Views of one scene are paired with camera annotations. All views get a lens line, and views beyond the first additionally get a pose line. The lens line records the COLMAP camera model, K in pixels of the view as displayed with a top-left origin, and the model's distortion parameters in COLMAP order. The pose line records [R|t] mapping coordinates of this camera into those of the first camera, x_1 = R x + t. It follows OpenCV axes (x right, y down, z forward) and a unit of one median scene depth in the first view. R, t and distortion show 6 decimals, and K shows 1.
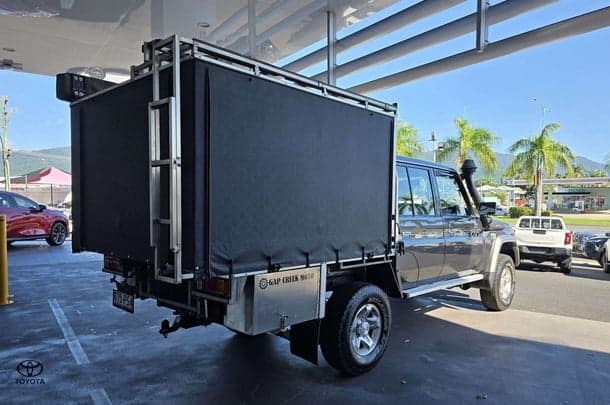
lens RADIAL K [[453.1, 0, 304.6], [0, 453.1, 229.0], [0, 0, 1]] dist [0.002093, -0.001550]
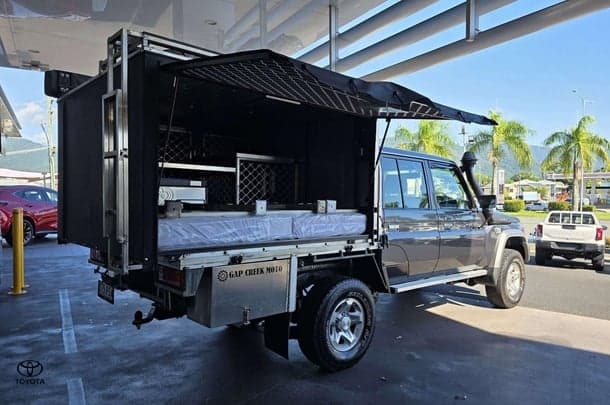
lens RADIAL K [[451.5, 0, 305.5], [0, 451.5, 213.0], [0, 0, 1]] dist [0.002401, -0.002558]
pose [[0.997654, 0.002362, -0.068415, 0.100883], [-0.003944, 0.999728, -0.022996, 0.003361], [0.068342, 0.023212, 0.997392, 0.014396]]
